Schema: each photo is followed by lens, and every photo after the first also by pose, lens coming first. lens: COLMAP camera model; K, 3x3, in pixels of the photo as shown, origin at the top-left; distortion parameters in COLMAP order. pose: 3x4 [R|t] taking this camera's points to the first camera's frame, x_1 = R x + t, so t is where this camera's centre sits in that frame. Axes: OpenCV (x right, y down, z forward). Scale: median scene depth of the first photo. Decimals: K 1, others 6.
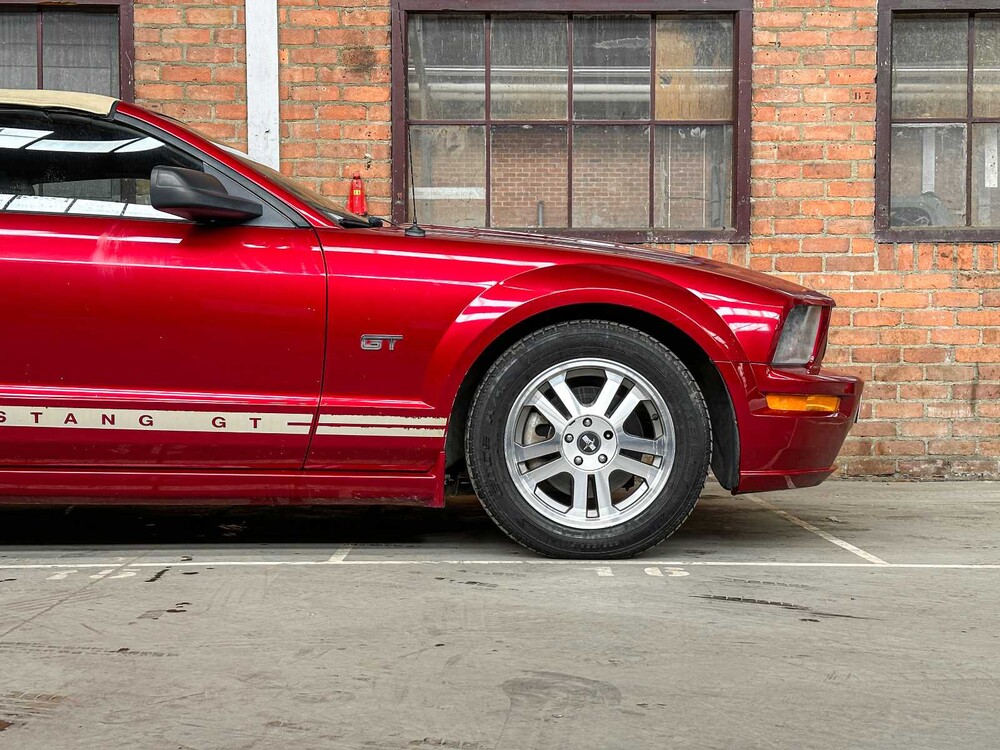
lens RADIAL K [[1397.3, 0, 505.9], [0, 1397.3, 373.5], [0, 0, 1]] dist [0.122651, 0.000000]
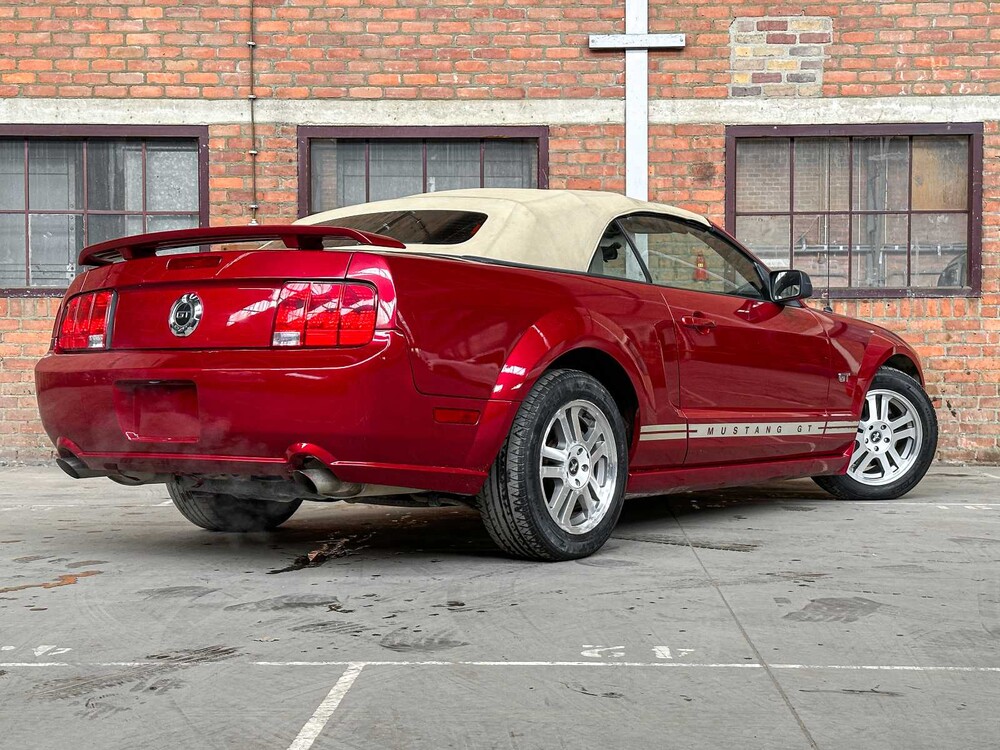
lens RADIAL K [[1529.7, 0, 540.8], [0, 1529.7, 379.8], [0, 0, 1]] dist [0.128855, 0.000000]
pose [[0.999438, -0.001863, -0.033465, -0.217364], [0.001993, 0.999991, 0.003844, -0.017054], [0.033458, -0.003908, 0.999432, -0.570125]]
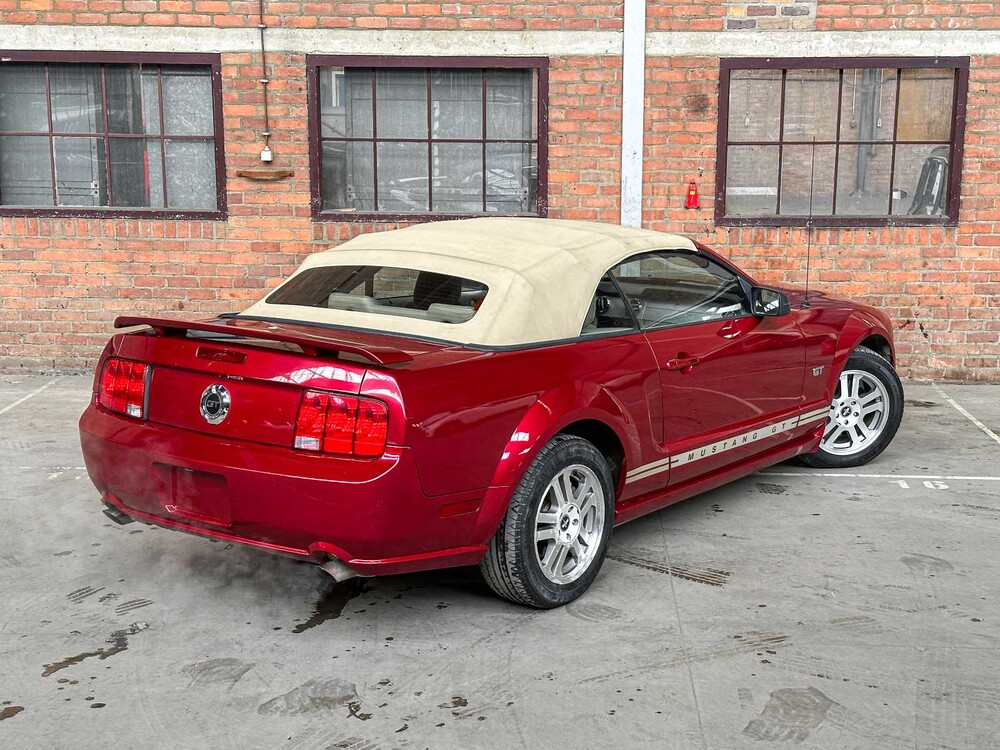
lens RADIAL K [[1469.8, 0, 529.5], [0, 1469.8, 381.0], [0, 0, 1]] dist [0.128113, 0.000000]
pose [[0.999078, 0.011844, -0.041256, -0.213212], [-0.004147, 0.983314, 0.181870, -0.217562], [0.042722, -0.181531, 0.982457, -0.599463]]
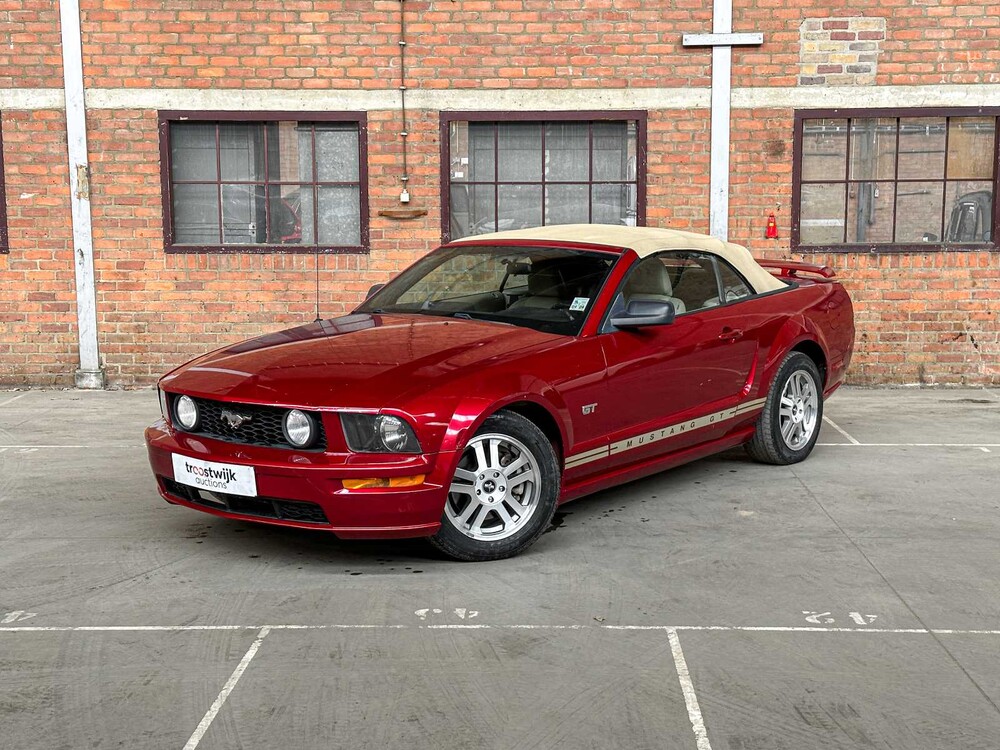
lens RADIAL K [[1469.8, 0, 515.9], [0, 1469.8, 372.4], [0, 0, 1]] dist [0.128113, 0.000000]
pose [[0.999536, -0.001649, -0.030402, -0.368513], [0.005187, 0.993161, 0.116635, -0.162358], [0.030002, -0.116738, 0.992709, -0.855353]]
